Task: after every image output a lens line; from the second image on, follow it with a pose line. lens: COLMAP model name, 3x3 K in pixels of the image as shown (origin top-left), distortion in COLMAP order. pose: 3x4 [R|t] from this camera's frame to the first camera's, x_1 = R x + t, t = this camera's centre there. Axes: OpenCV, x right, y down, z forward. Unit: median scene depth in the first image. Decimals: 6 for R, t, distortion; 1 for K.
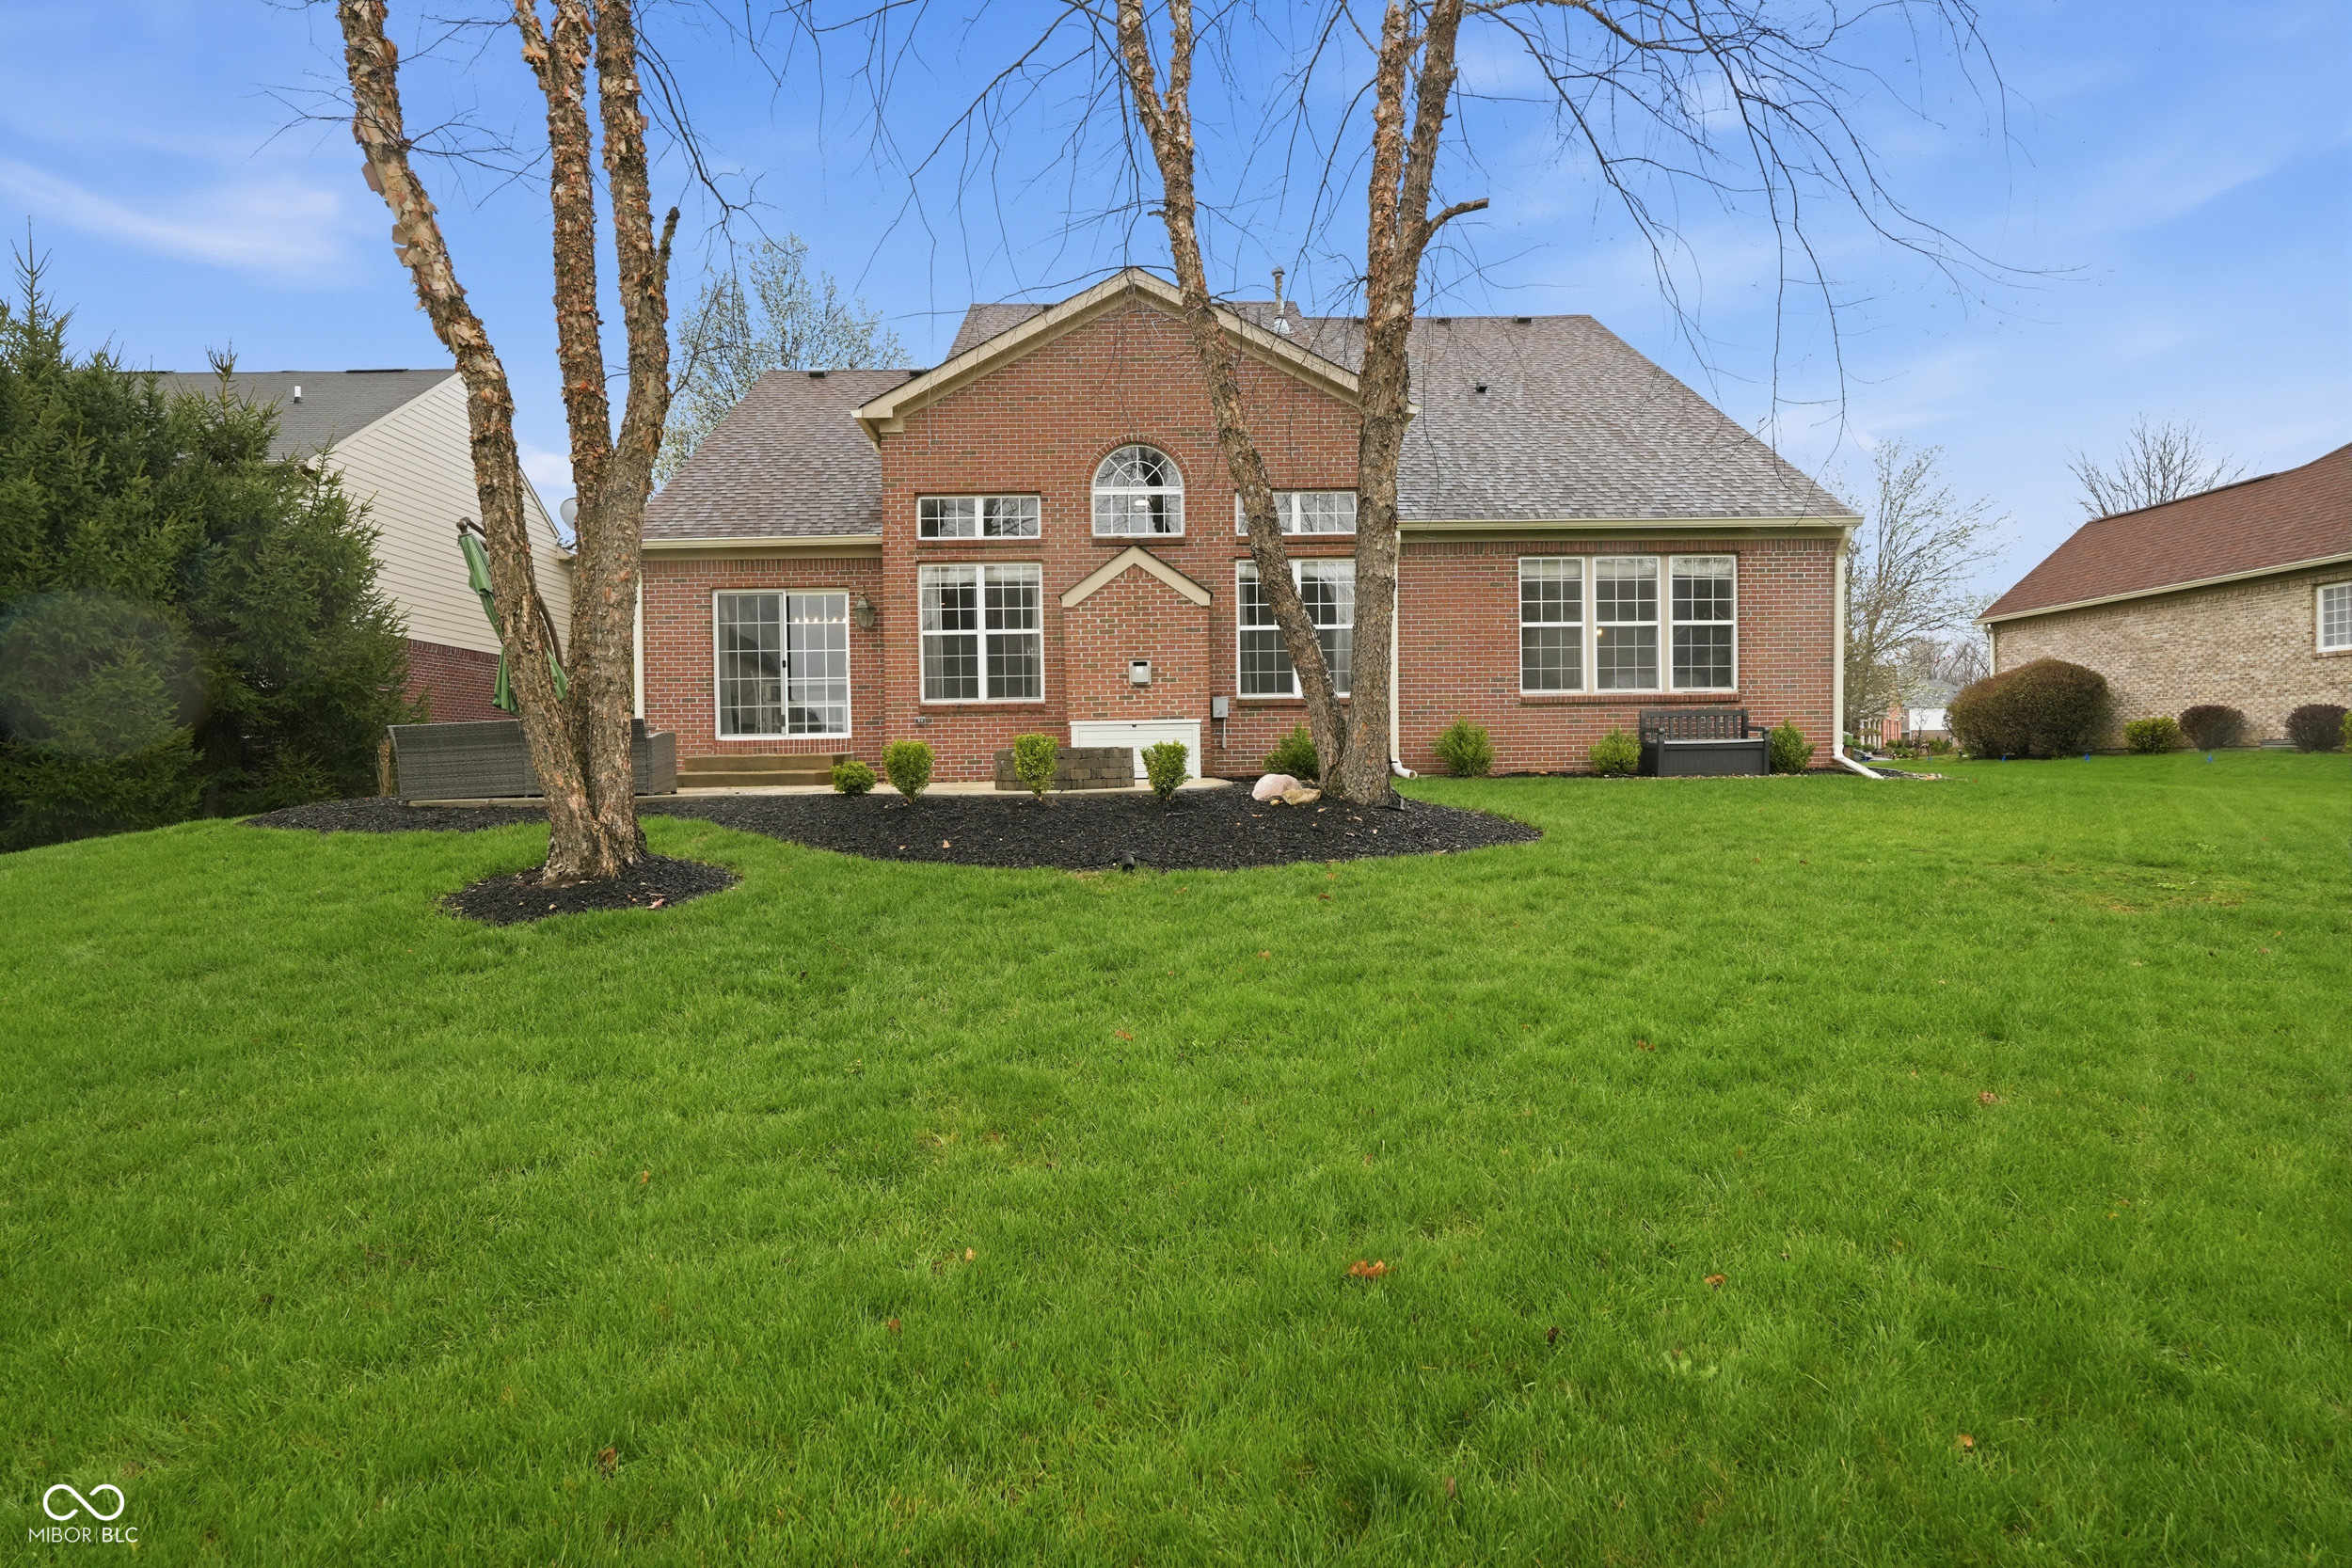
lens RADIAL K [[1106.5, 0, 1183.1], [0, 1106.5, 786.5], [0, 0, 1]] dist [0.024801, 0.000715]
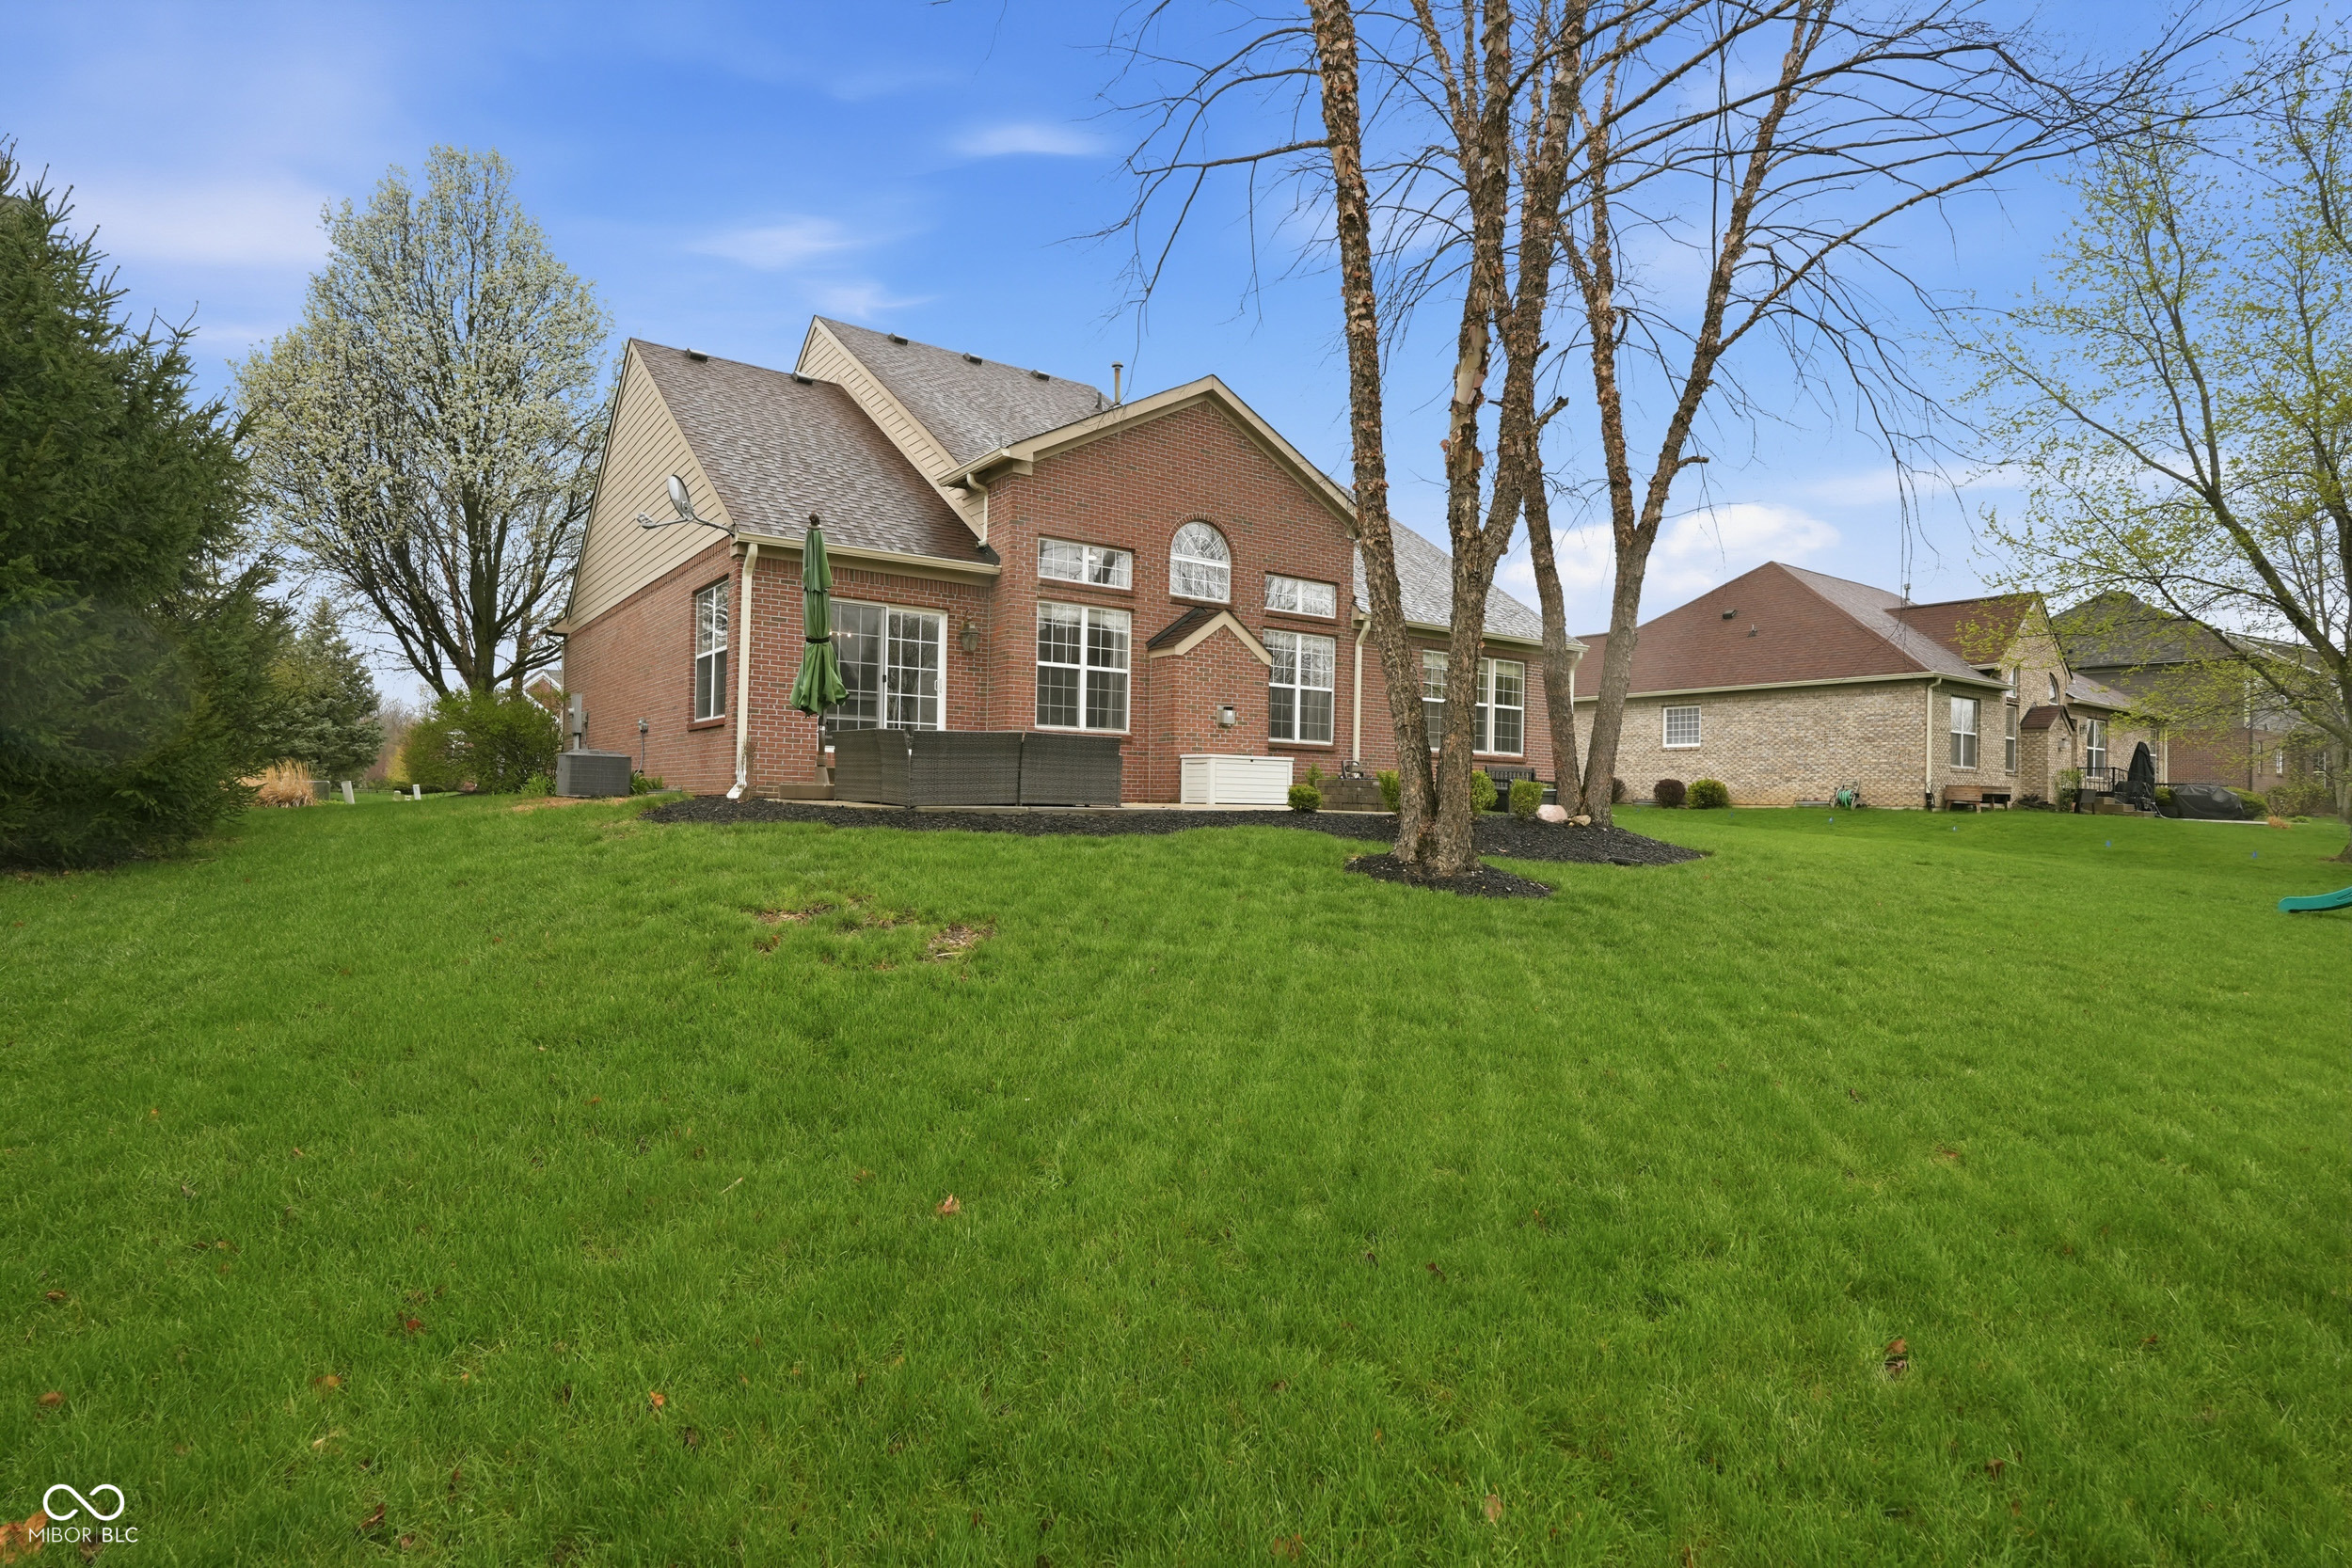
lens RADIAL K [[1165.9, 0, 1180.6], [0, 1165.9, 782.6], [0, 0, 1]] dist [0.000972, 0.000433]
pose [[0.831266, 0.040178, 0.554422, -0.741737], [-0.025053, 0.999079, -0.034839, 0.013798], [-0.555311, 0.015071, 0.831506, -0.021231]]
